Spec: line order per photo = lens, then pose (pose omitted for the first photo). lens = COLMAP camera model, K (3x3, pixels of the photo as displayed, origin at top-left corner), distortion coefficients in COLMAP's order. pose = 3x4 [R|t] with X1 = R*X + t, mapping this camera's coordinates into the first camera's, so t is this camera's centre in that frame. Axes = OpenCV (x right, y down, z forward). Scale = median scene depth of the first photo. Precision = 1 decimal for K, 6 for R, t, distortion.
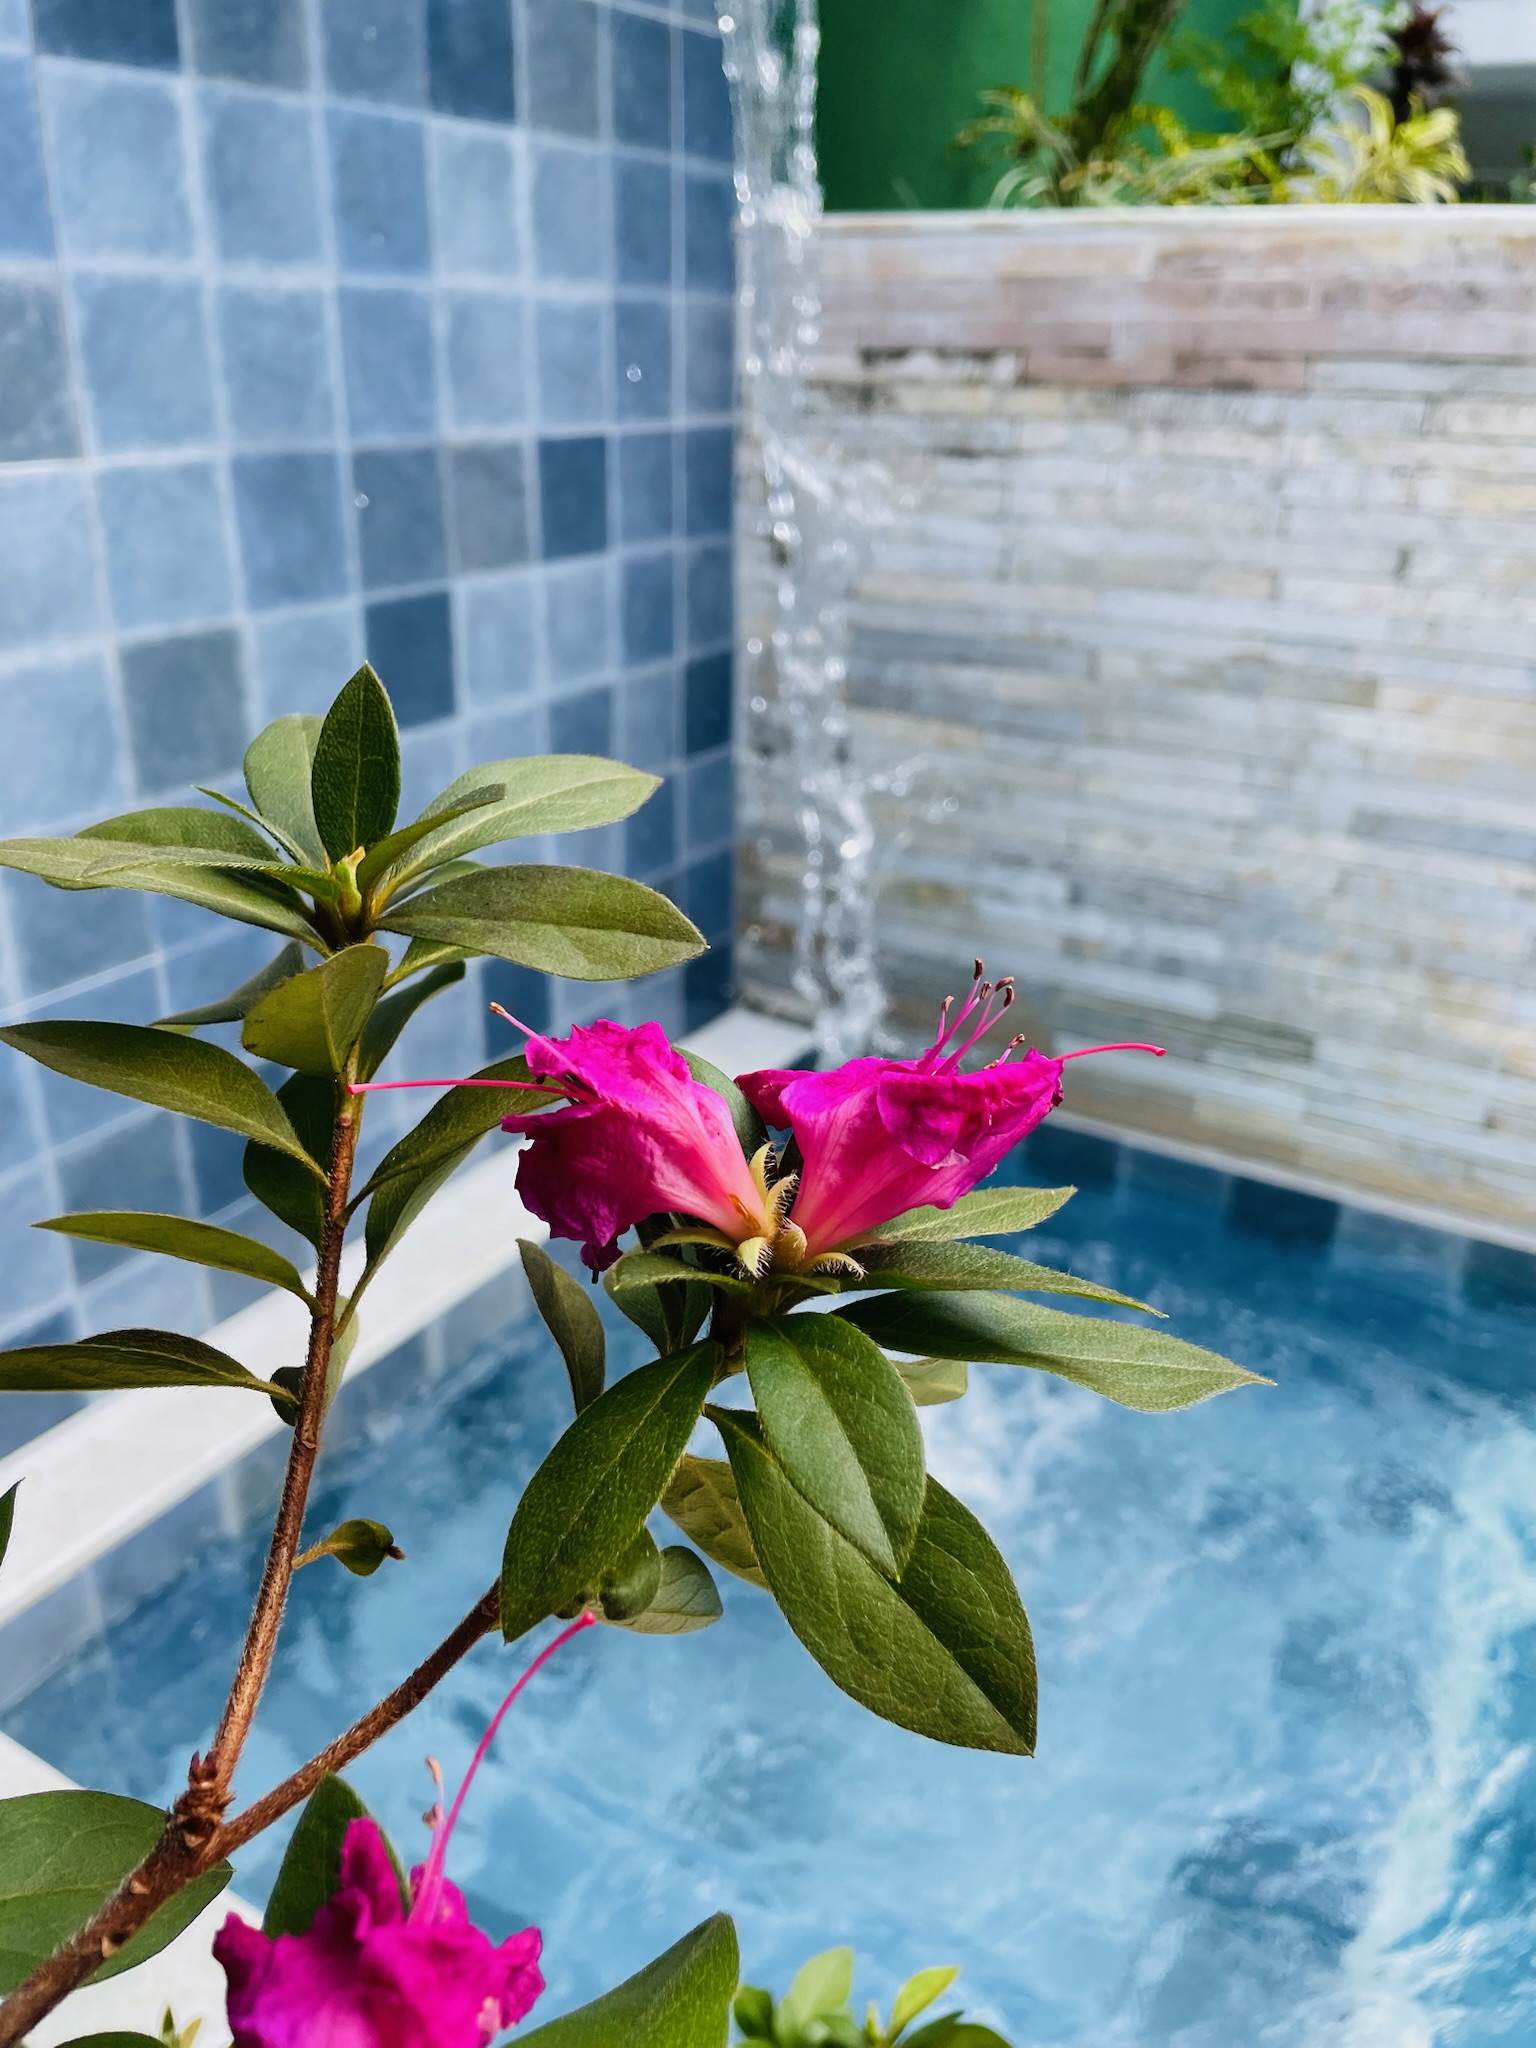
lens RADIAL K [[1567.9, 0, 768.0], [0, 1567.9, 1024.0], [0, 0, 1]] dist [0.035029, -0.103977]
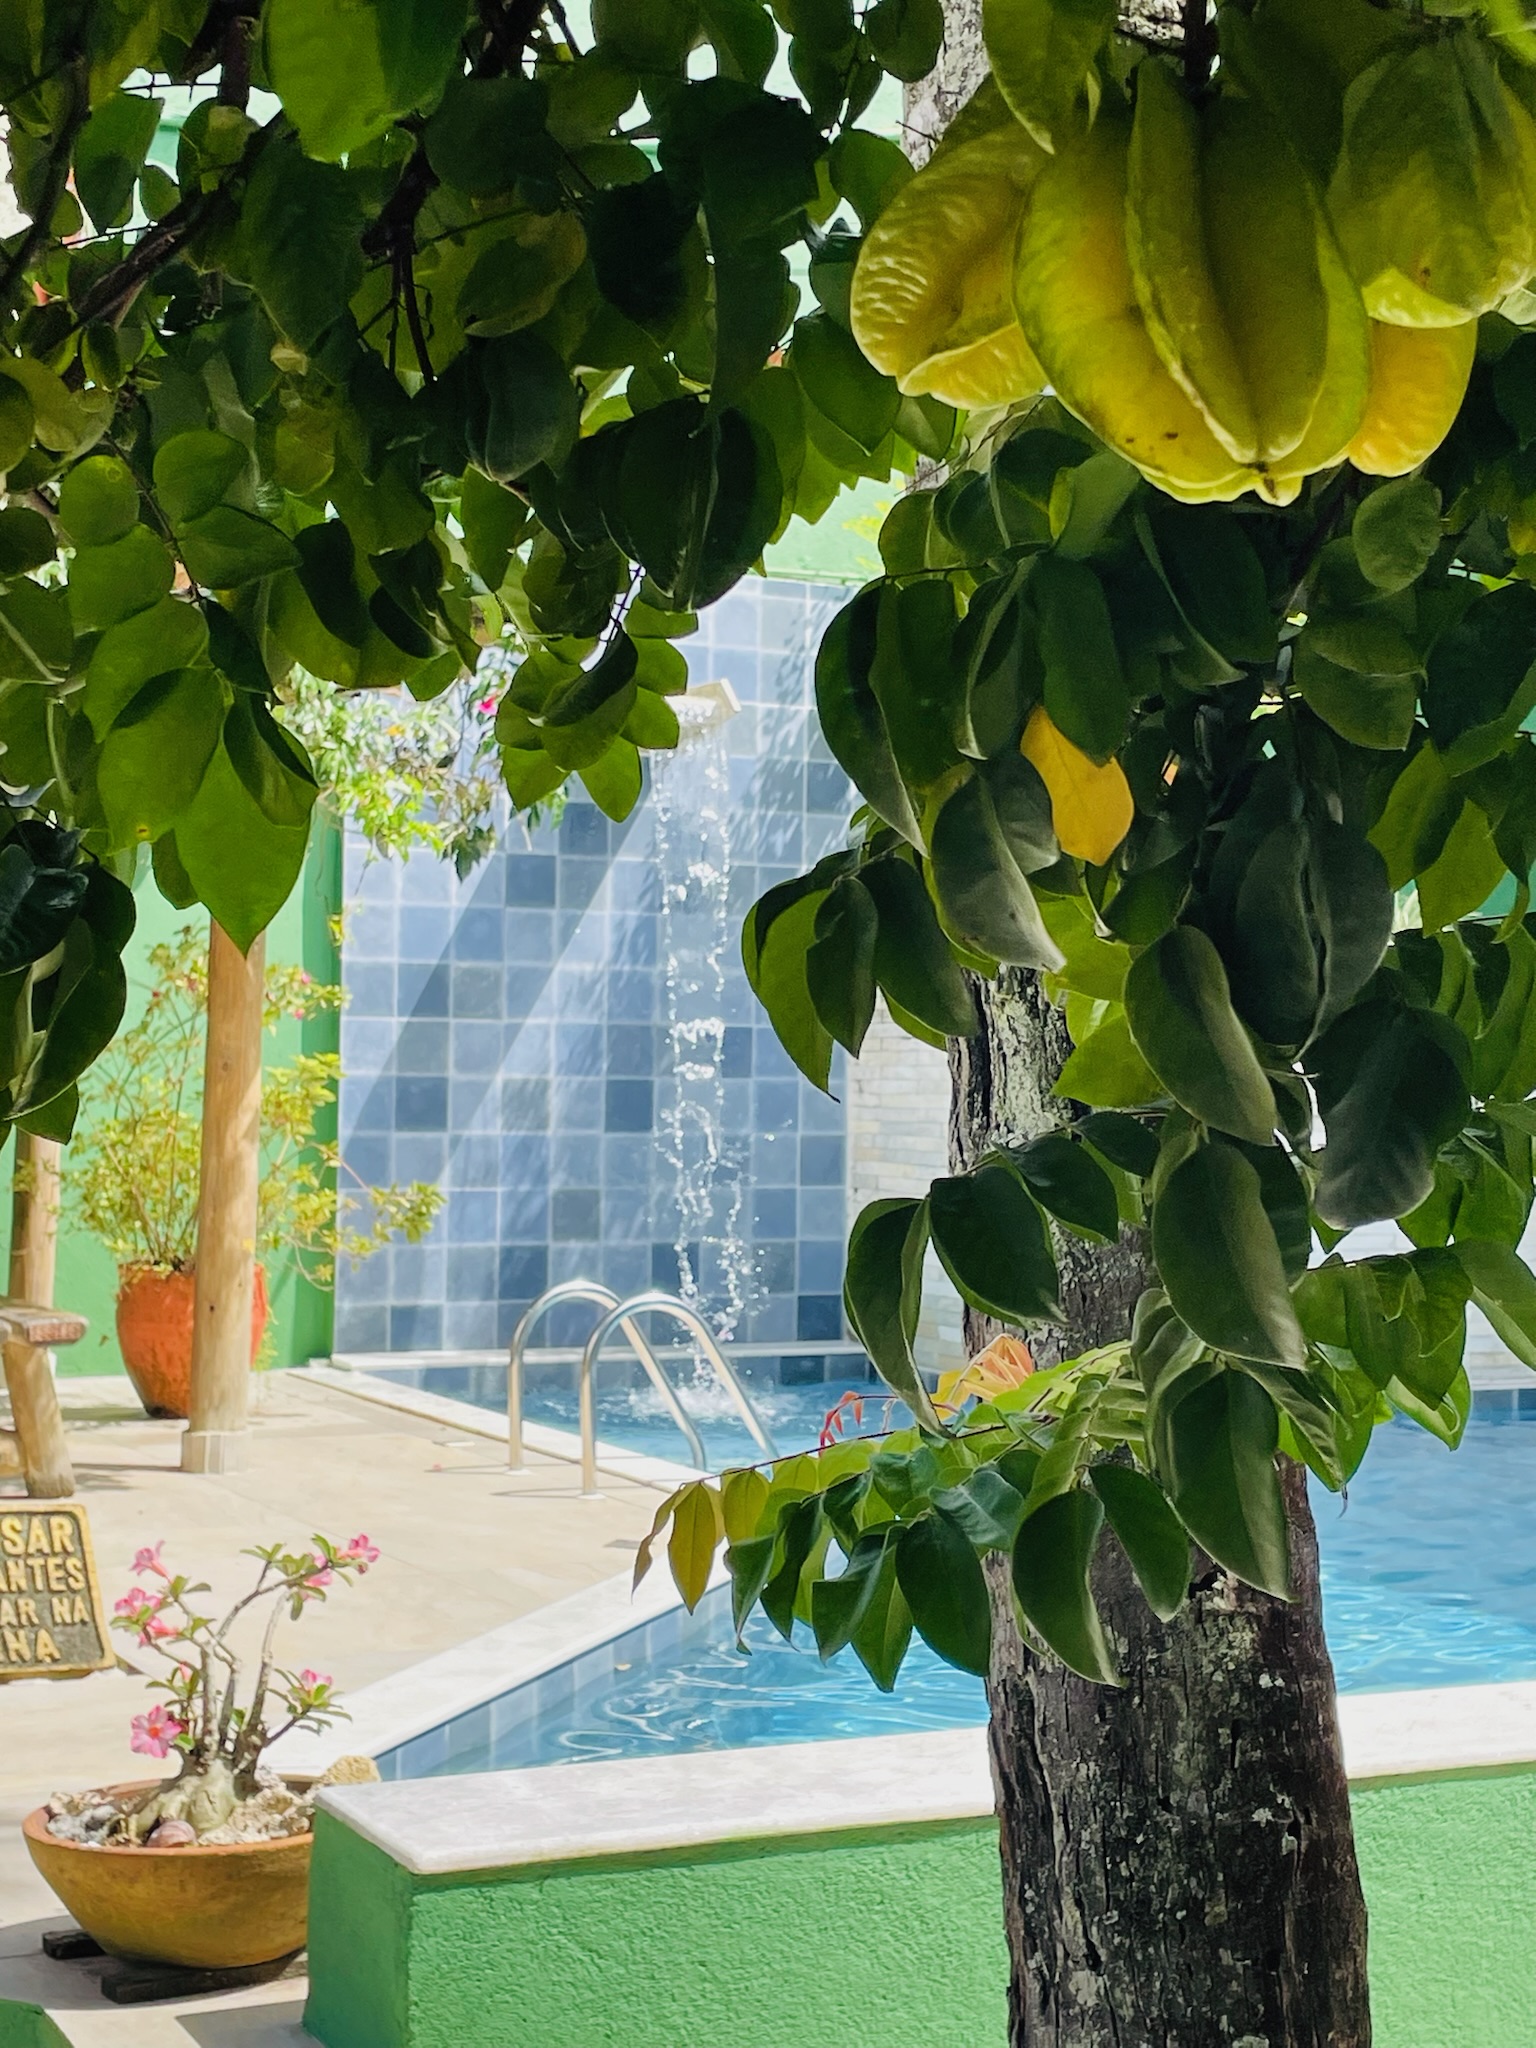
lens RADIAL K [[3143.4, 0, 766.0], [0, 3143.4, 967.1], [0, 0, 1]] dist [0.150818, -0.195730]
pose [[0.842884, -0.015087, -0.537884, 2.341751], [-0.217539, 0.904724, -0.366268, 1.197648], [0.492162, 0.425732, 0.759295, -2.463131]]
